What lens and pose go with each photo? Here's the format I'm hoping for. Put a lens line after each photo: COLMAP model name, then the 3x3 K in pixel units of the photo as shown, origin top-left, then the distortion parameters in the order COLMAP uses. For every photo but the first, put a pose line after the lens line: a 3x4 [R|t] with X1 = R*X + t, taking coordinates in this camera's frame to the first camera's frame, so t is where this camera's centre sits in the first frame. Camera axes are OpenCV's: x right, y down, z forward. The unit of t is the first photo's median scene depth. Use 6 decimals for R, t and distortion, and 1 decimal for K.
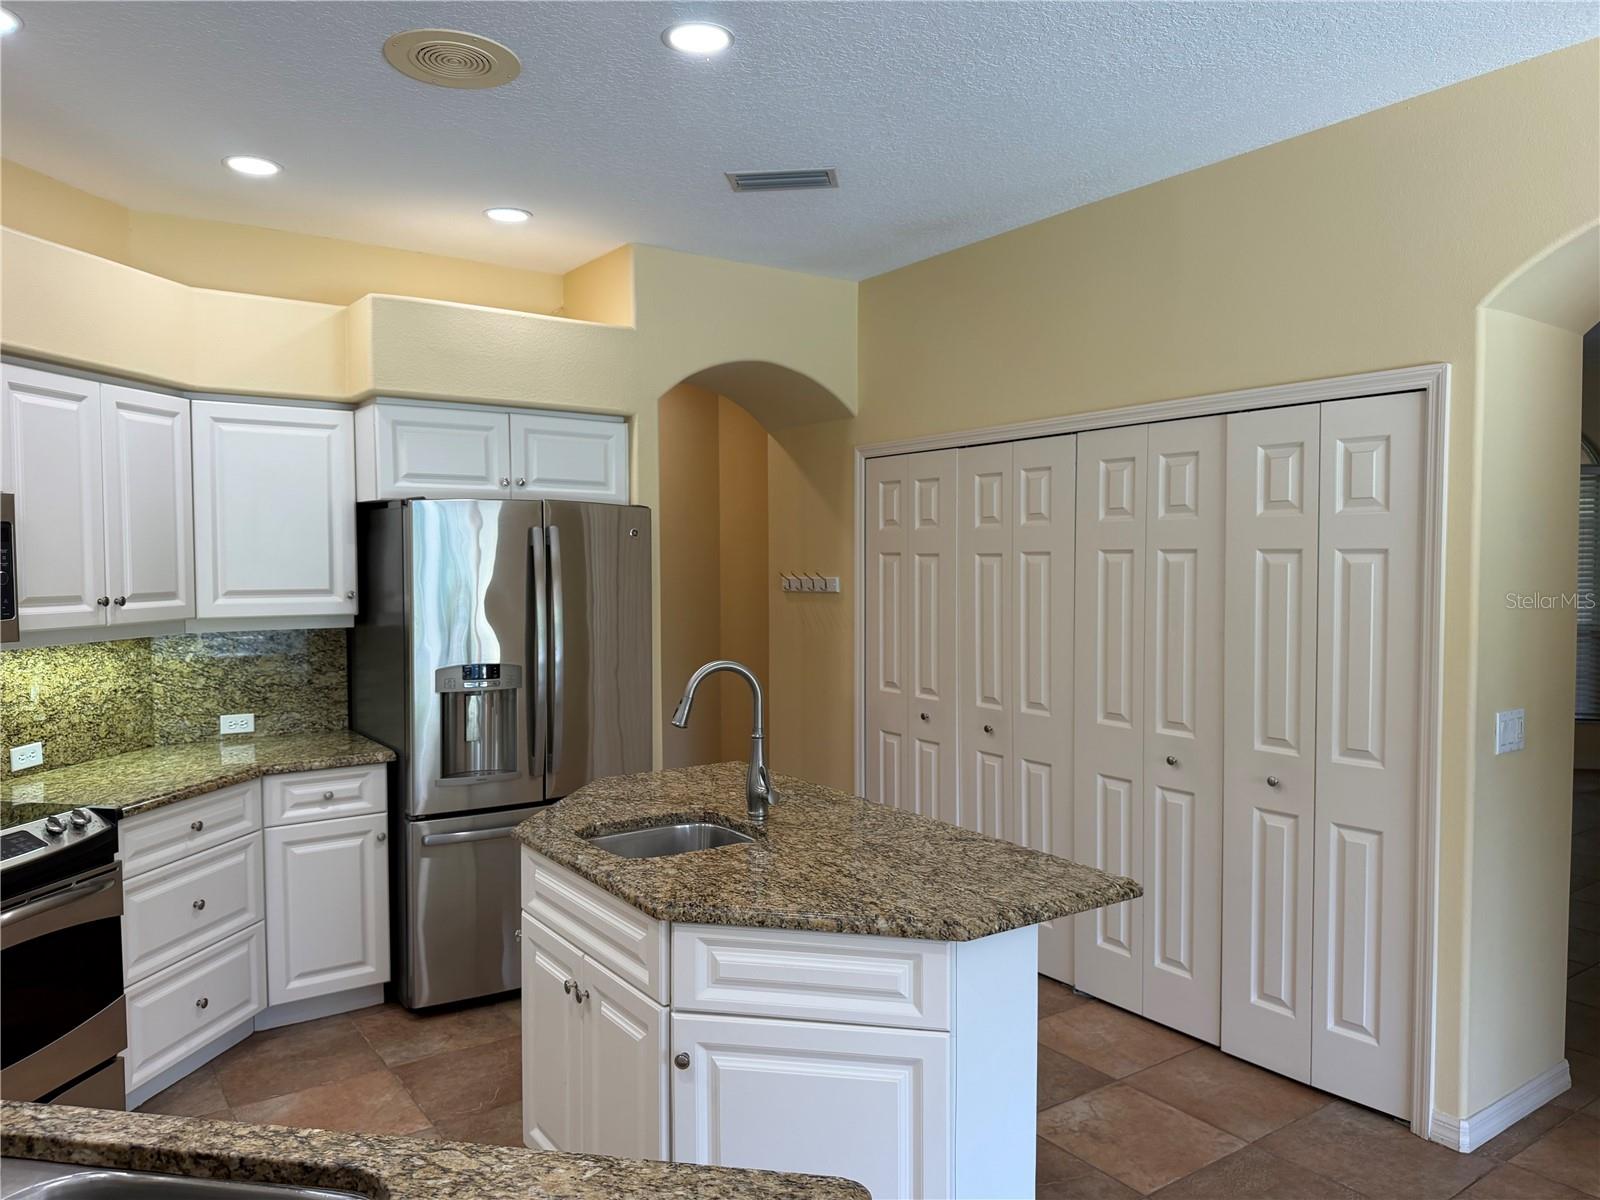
lens RADIAL K [[1125.1, 0, 800.0], [0, 1125.1, 600.0], [0, 0, 1]] dist [-0.006222, 0.015643]
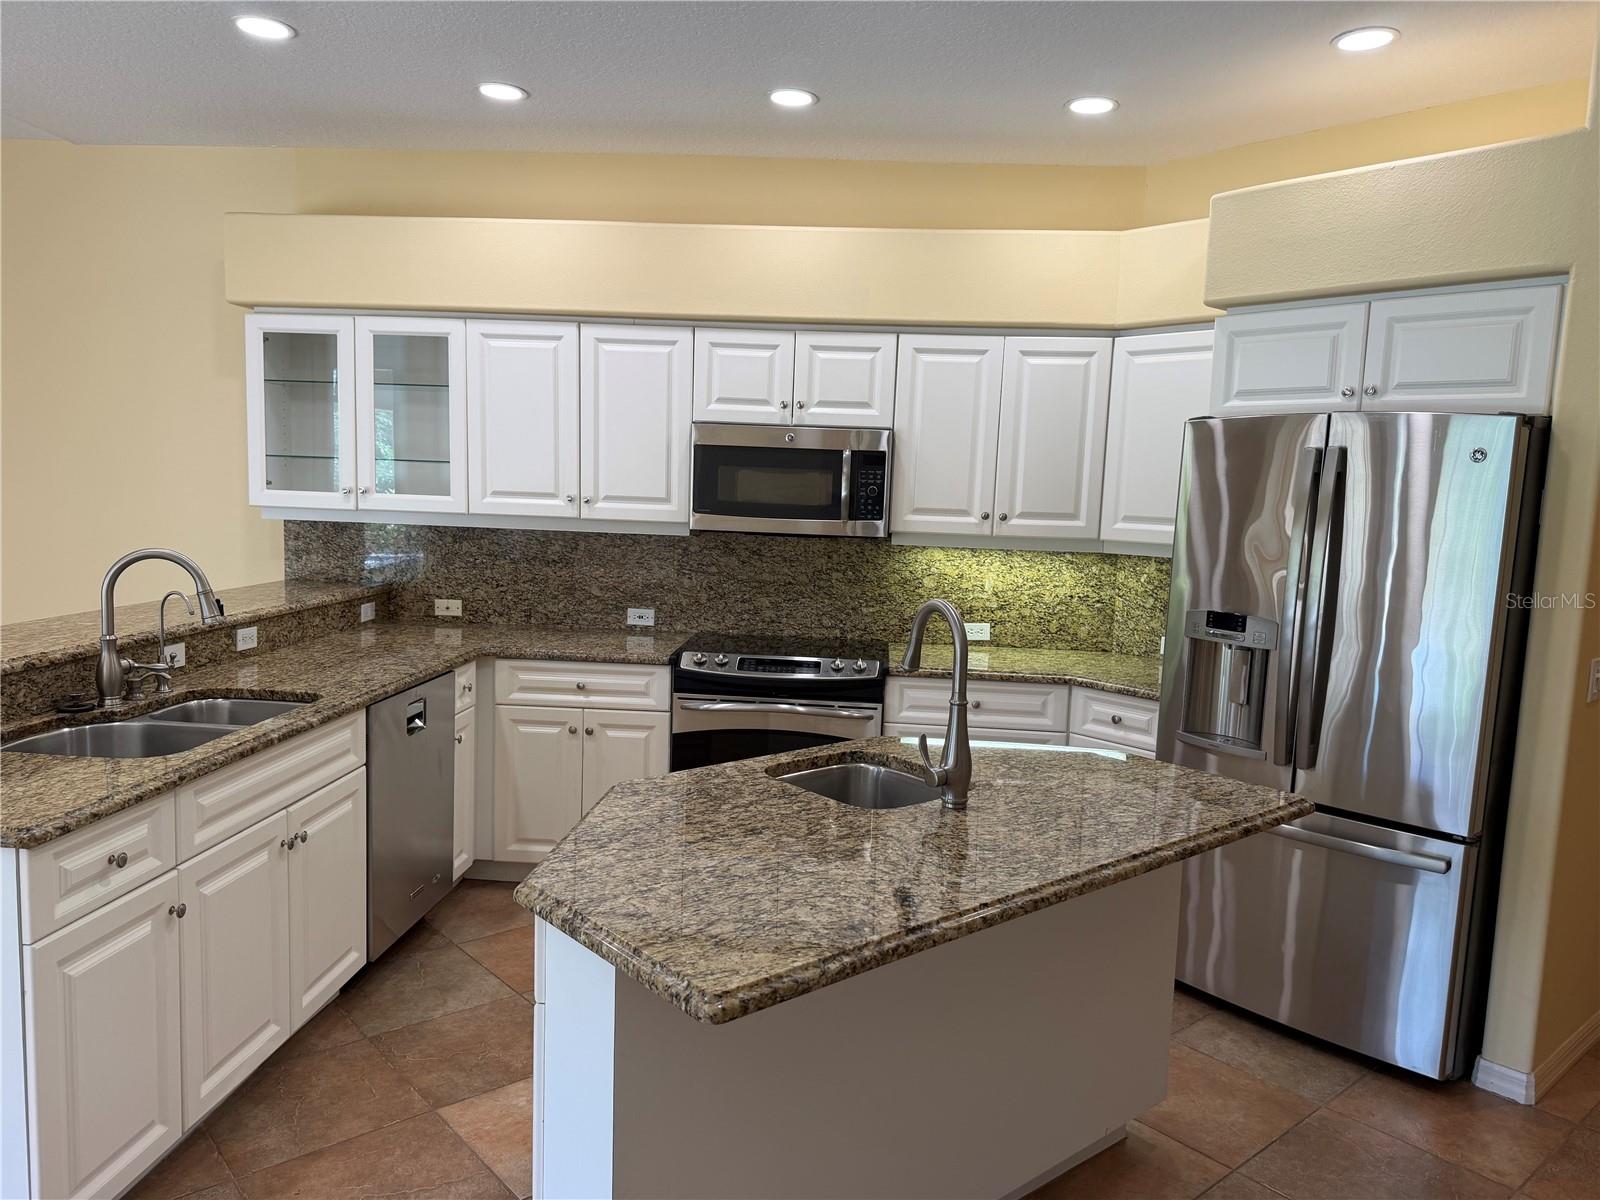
lens RADIAL K [[1144.5, 0, 823.4], [0, 1144.5, 609.5], [0, 0, 1]] dist [0.095412, -0.056040]
pose [[0.095733, 0.117639, -0.988431, 0.570651], [-0.072992, 0.991148, 0.110893, -0.021190], [0.992727, 0.061532, 0.103472, 0.623211]]
